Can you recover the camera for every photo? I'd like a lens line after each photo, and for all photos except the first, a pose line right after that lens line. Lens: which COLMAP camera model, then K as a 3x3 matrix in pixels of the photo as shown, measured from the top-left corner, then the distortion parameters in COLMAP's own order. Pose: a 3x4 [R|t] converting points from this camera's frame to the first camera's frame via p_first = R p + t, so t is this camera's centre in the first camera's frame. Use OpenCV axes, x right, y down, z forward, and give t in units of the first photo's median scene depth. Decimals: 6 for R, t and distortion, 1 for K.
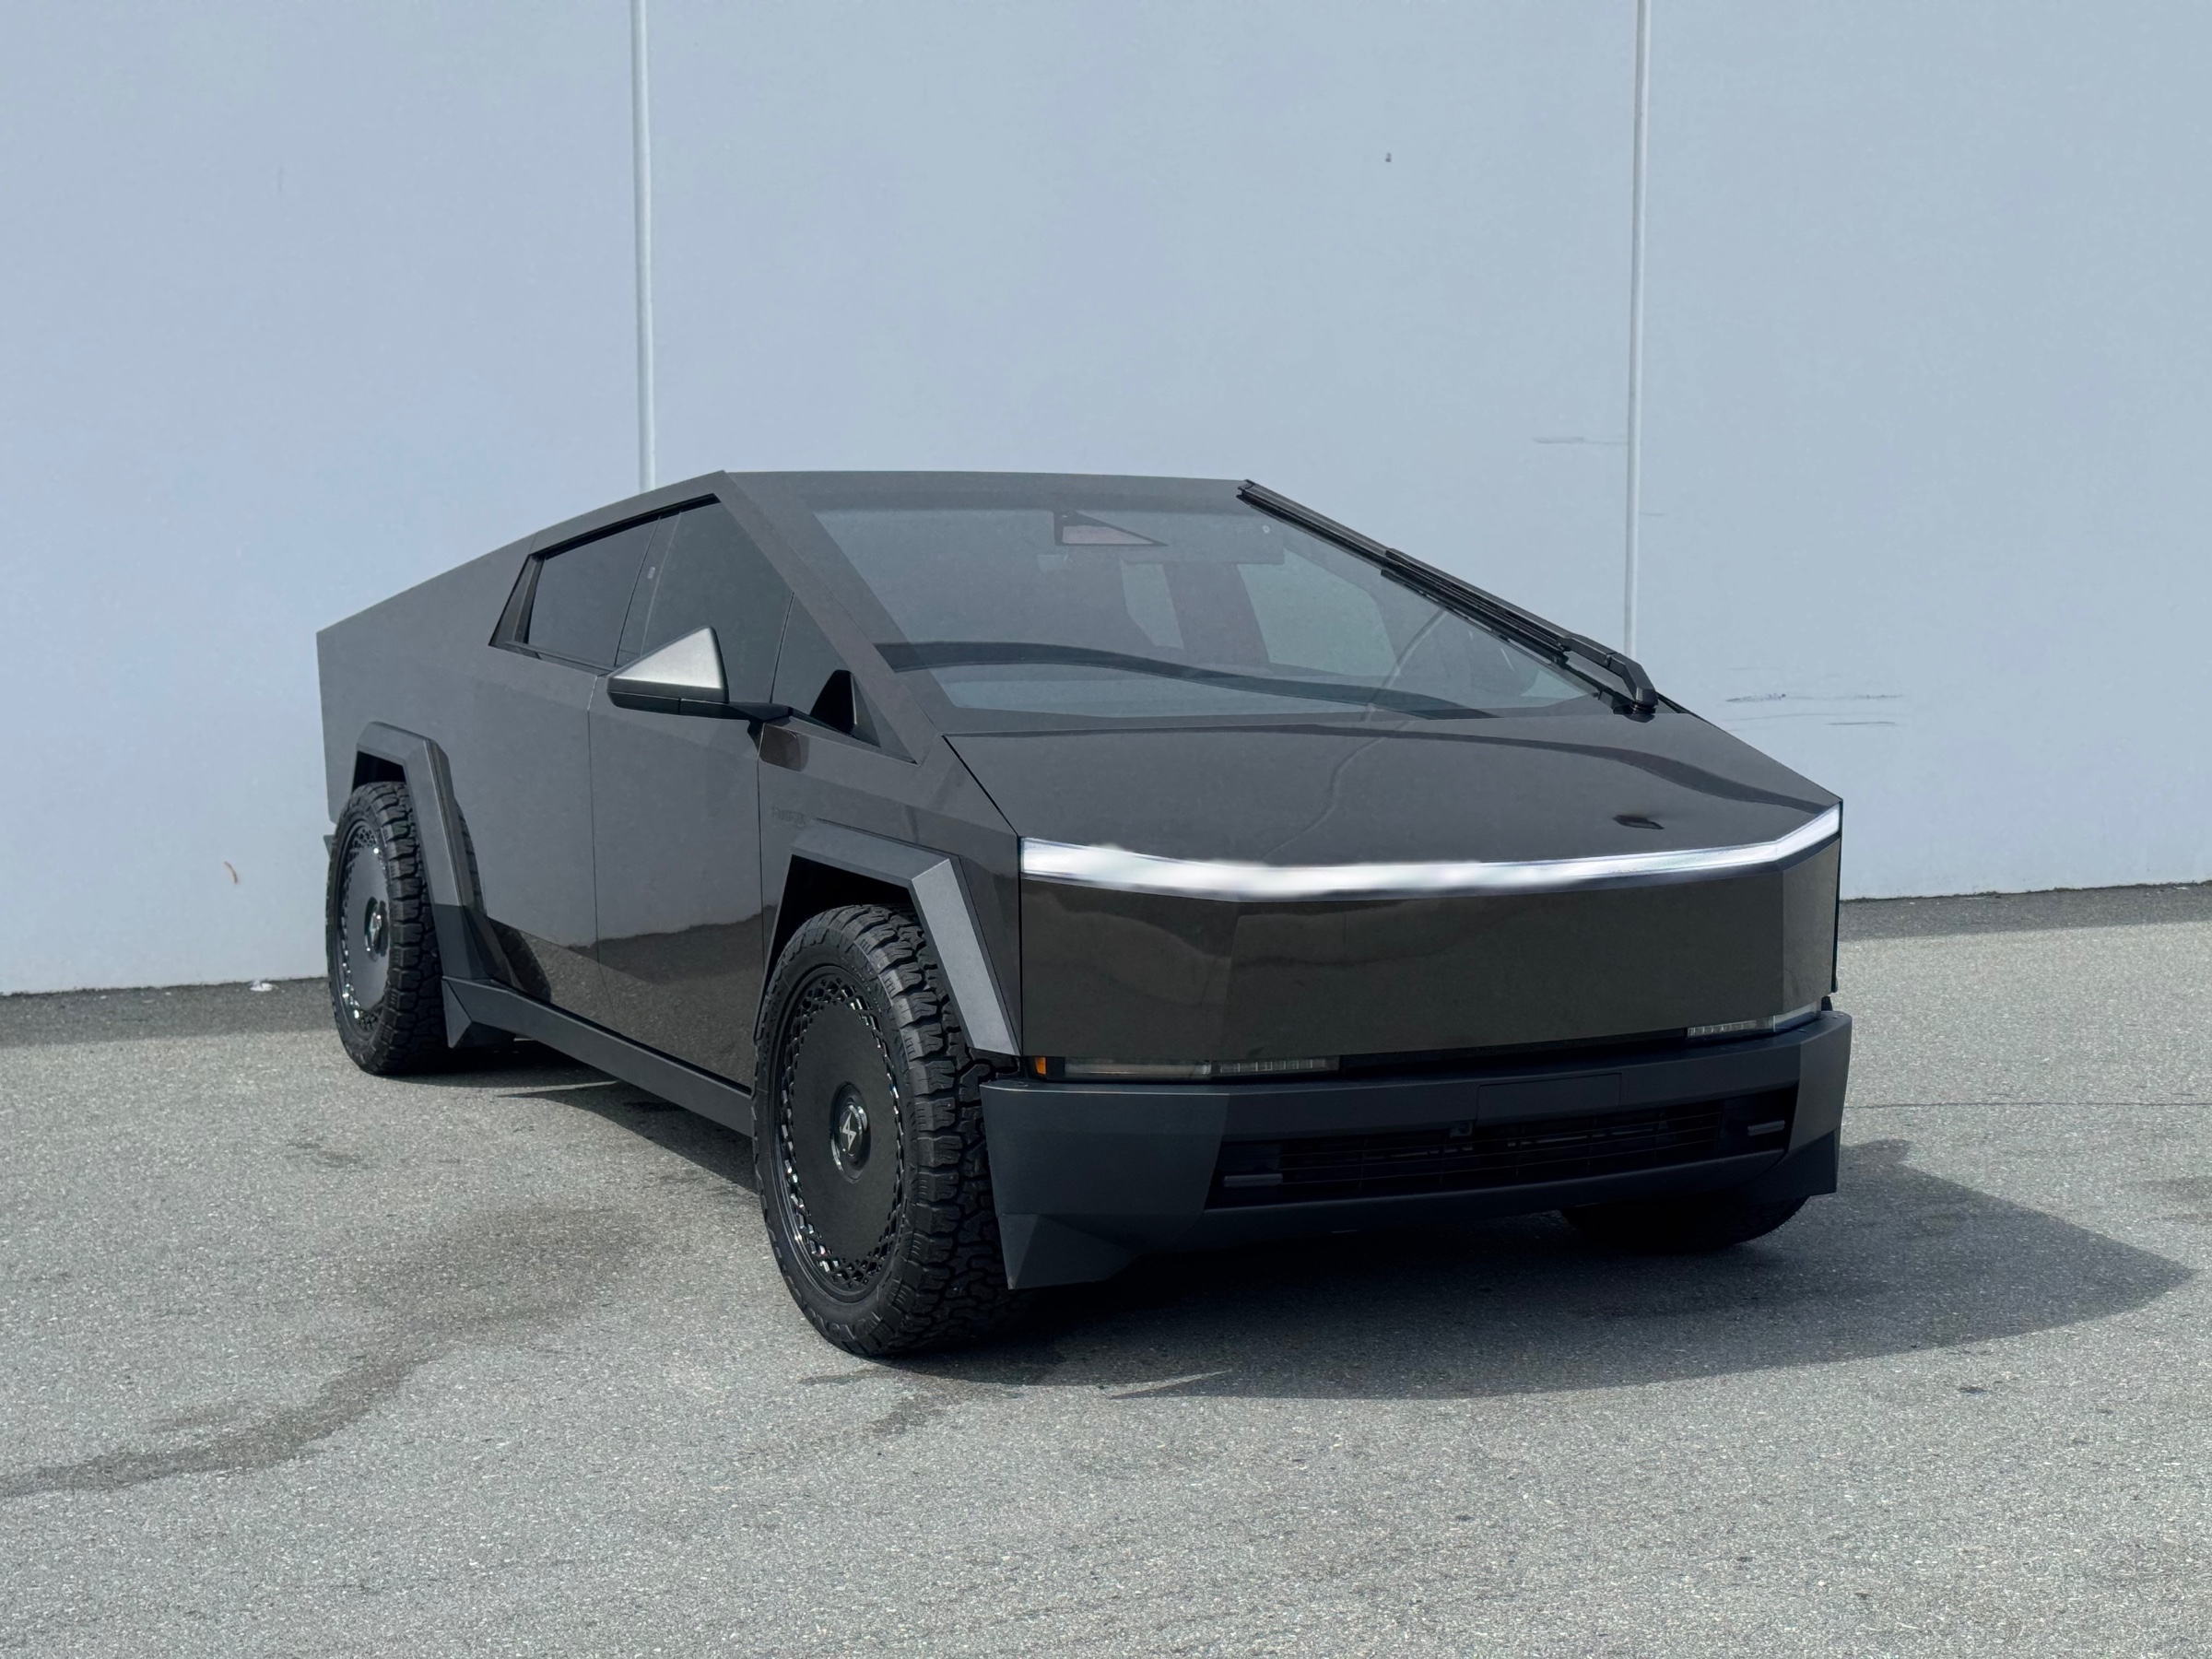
lens RADIAL K [[3059.0, 0, 1106.0], [0, 3059.0, 829.5], [0, 0, 1]] dist [0.161602, -0.298970]
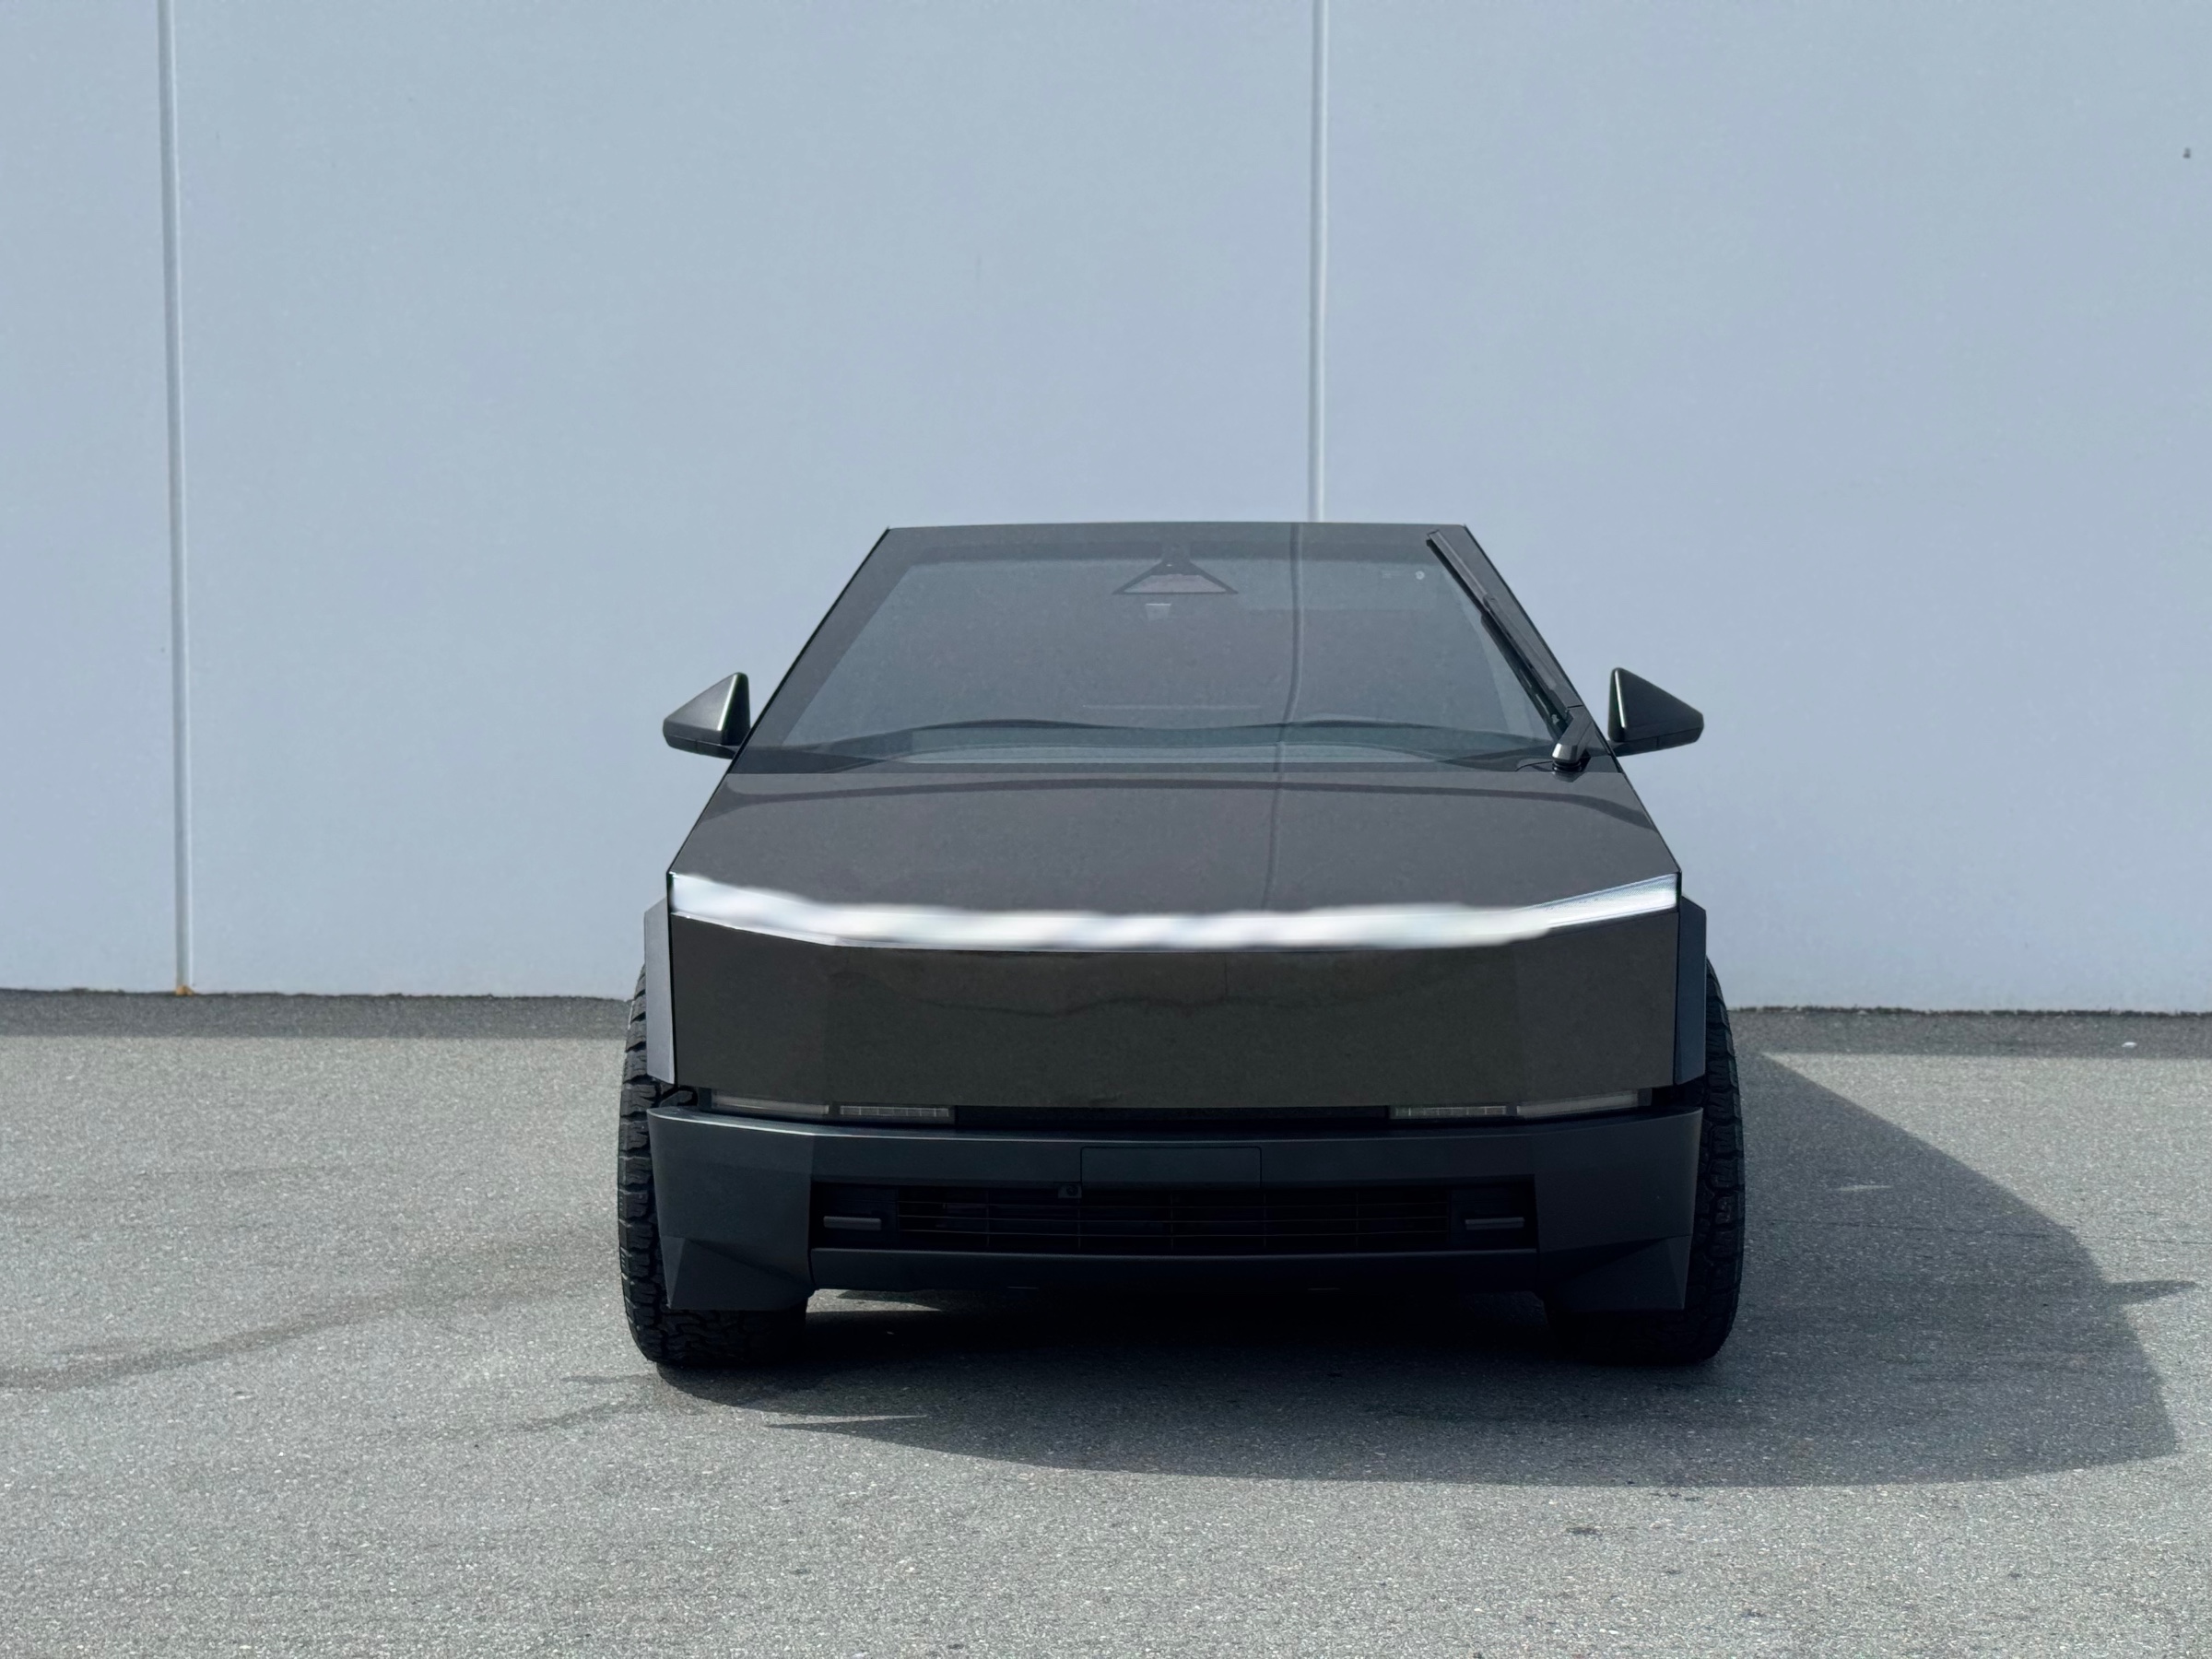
lens RADIAL K [[3059.0, 0, 1106.0], [0, 3059.0, 829.5], [0, 0, 1]] dist [0.161602, -0.298970]
pose [[0.876266, 0.028410, -0.480990, 0.581533], [-0.036728, 0.999294, -0.007887, -0.009290], [0.480426, 0.024577, 0.876691, 0.149060]]
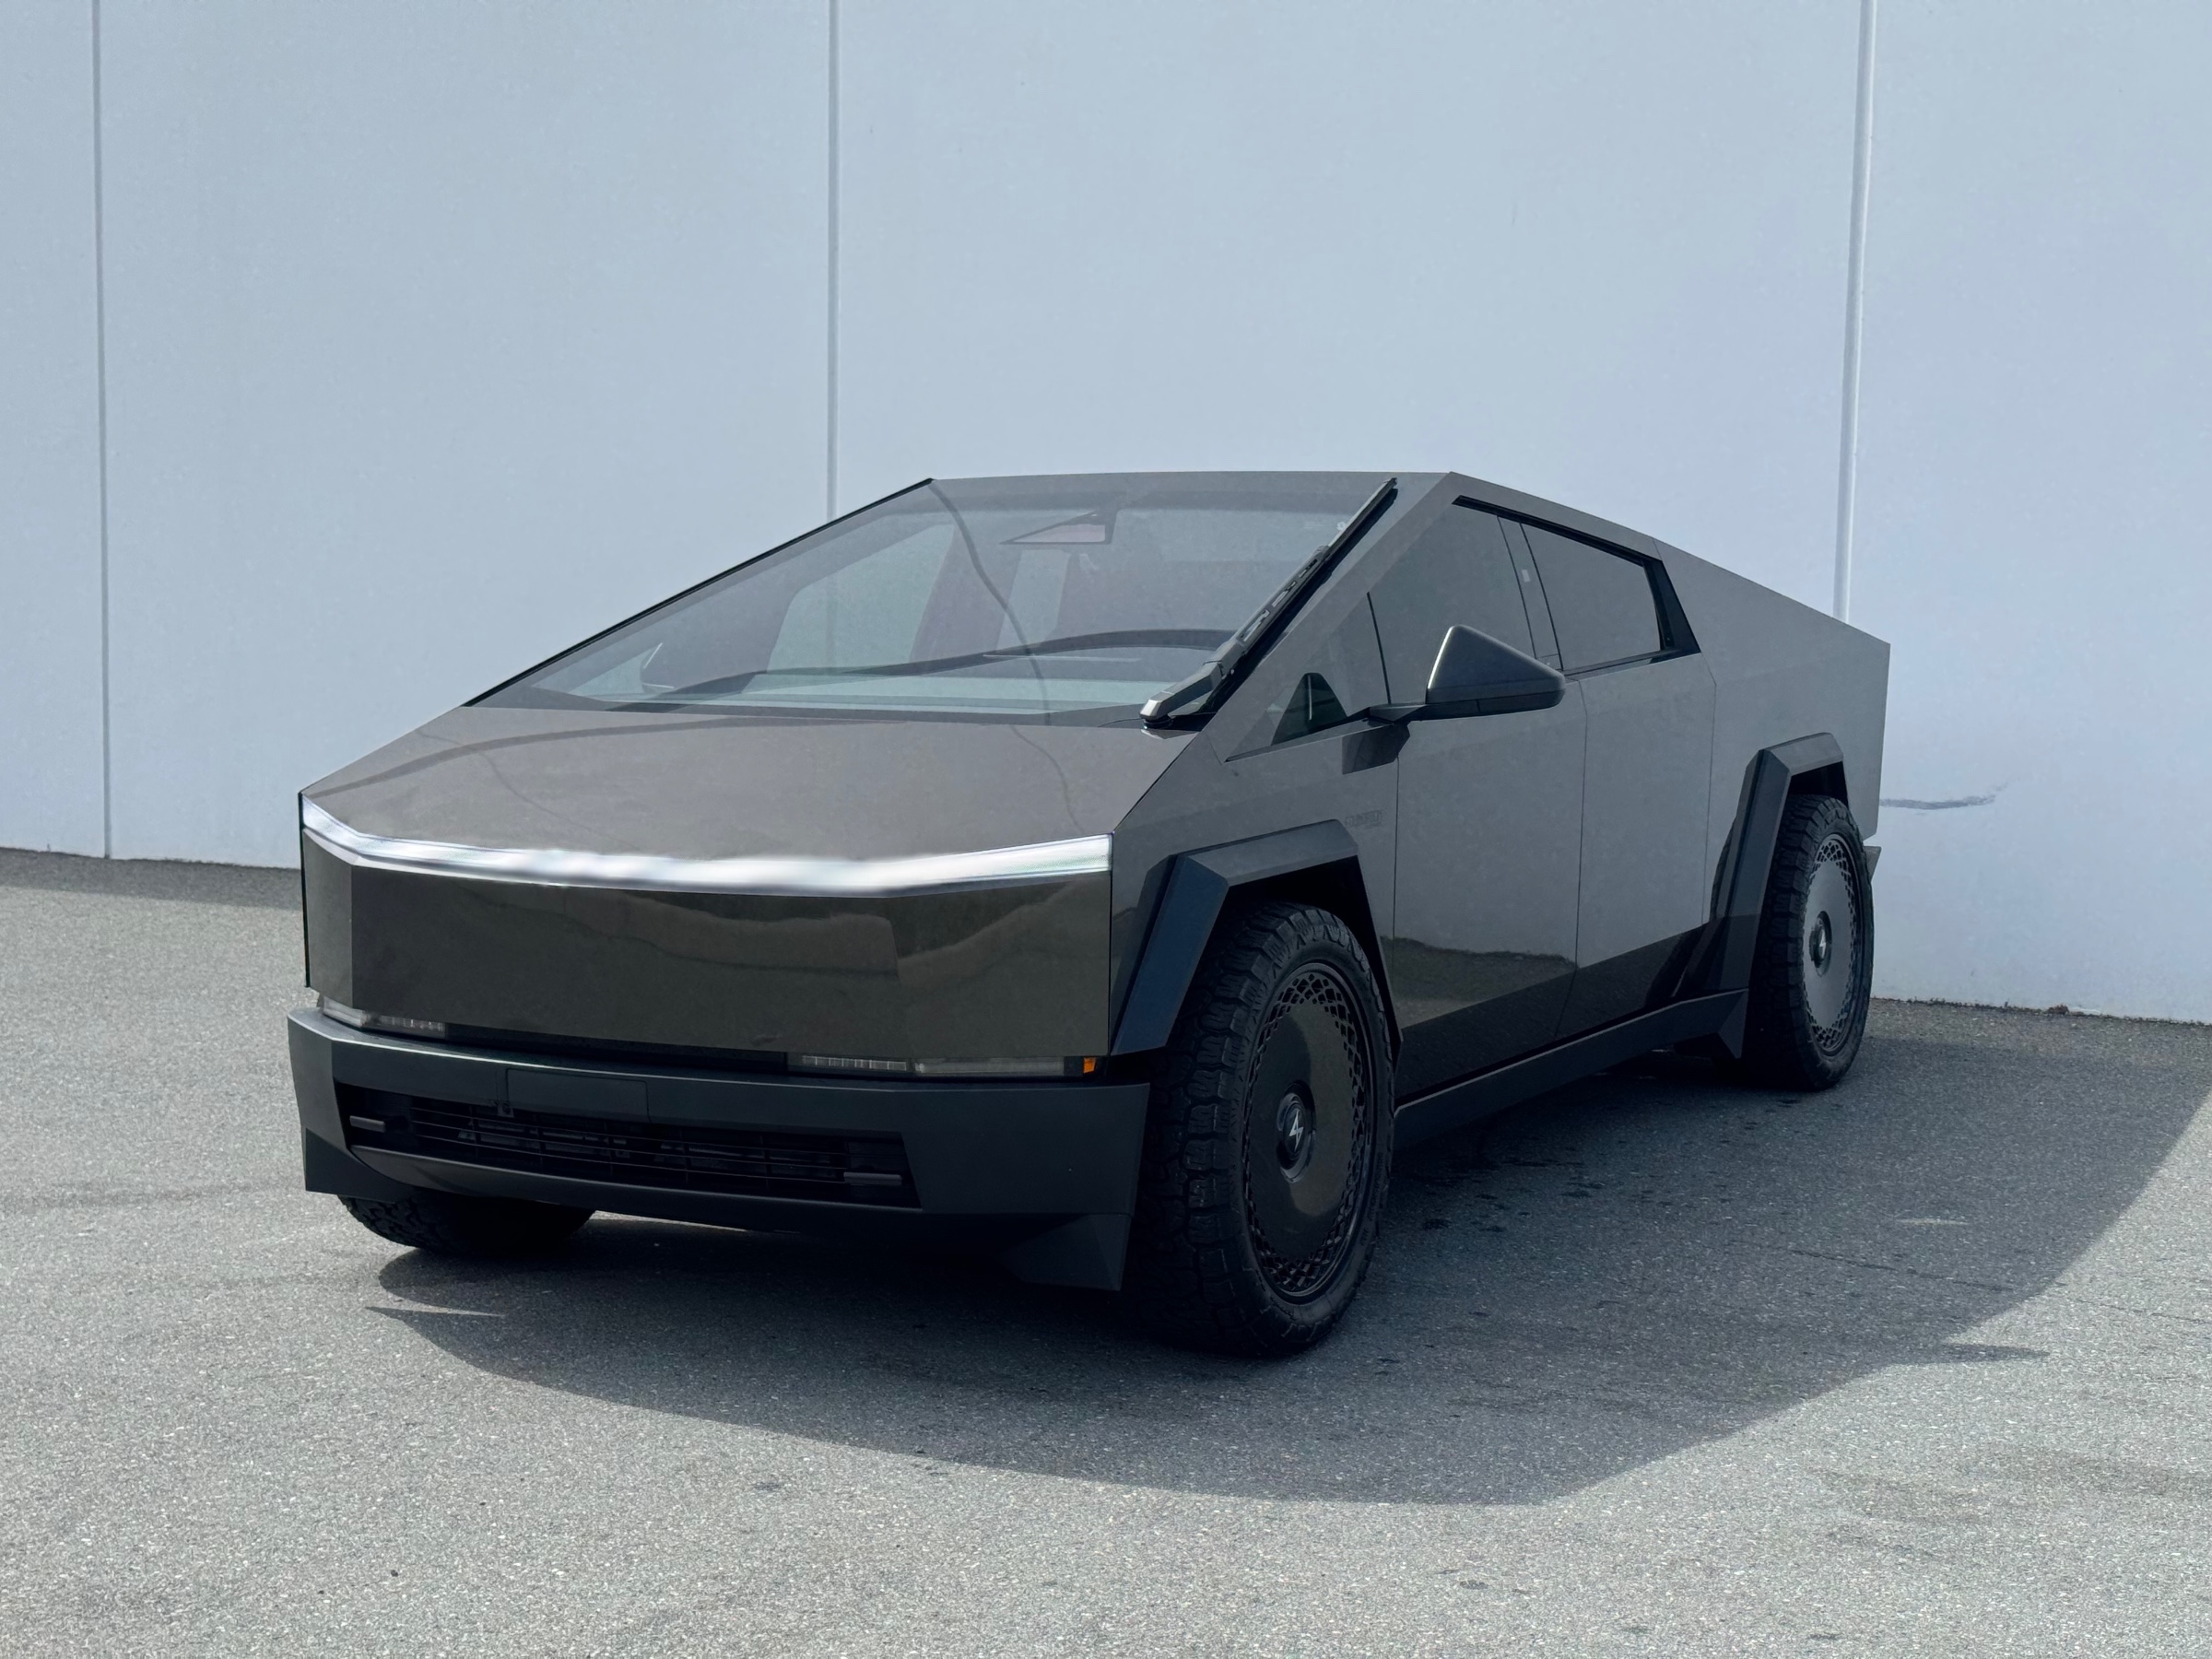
lens RADIAL K [[3059.0, 0, 1106.0], [0, 3059.0, 829.5], [0, 0, 1]] dist [0.161602, -0.298970]
pose [[0.568500, 0.069236, -0.819764, 1.043091], [-0.076566, 0.996580, 0.031071, -0.041046], [0.819112, 0.045102, 0.571857, 0.567773]]
